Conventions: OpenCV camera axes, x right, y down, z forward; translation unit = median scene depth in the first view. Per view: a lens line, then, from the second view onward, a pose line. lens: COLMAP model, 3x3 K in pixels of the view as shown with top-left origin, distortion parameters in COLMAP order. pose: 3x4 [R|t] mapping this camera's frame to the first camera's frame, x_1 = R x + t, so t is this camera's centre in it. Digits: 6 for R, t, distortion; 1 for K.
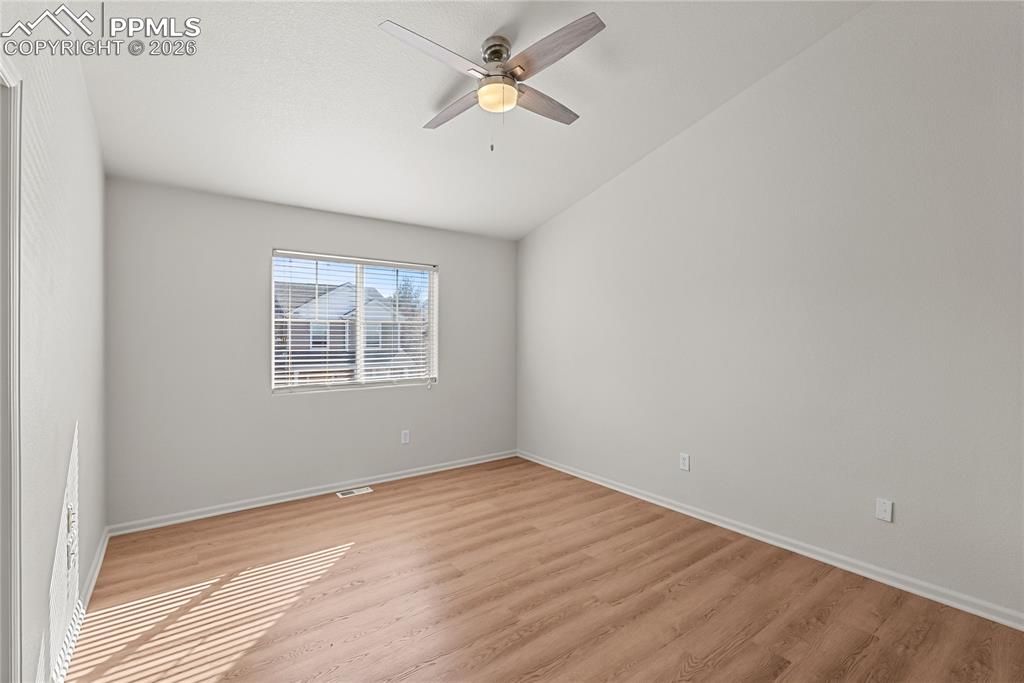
lens RADIAL K [[461.6, 0, 512.0], [0, 461.6, 341.5], [0, 0, 1]] dist [-0.002117, 0.000232]
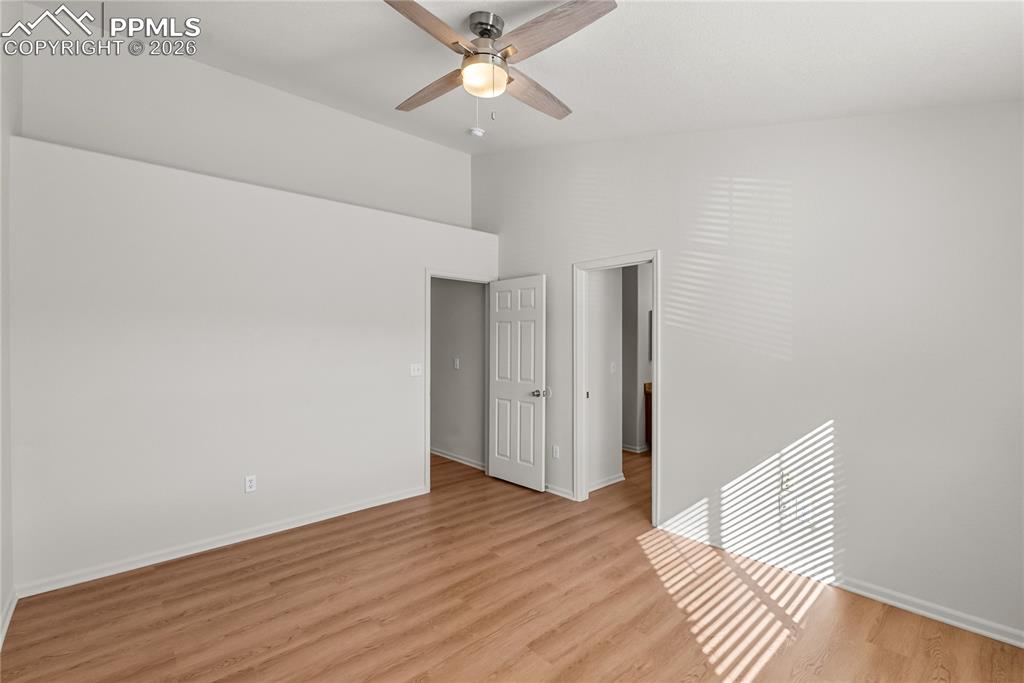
lens RADIAL K [[461.6, 0, 512.0], [0, 461.6, 341.5], [0, 0, 1]] dist [-0.002117, 0.000232]
pose [[-0.995929, -0.000051, -0.090146, -0.003570], [-0.000860, 0.999960, 0.008934, -0.042773], [0.090142, 0.008976, -0.995888, 2.020234]]
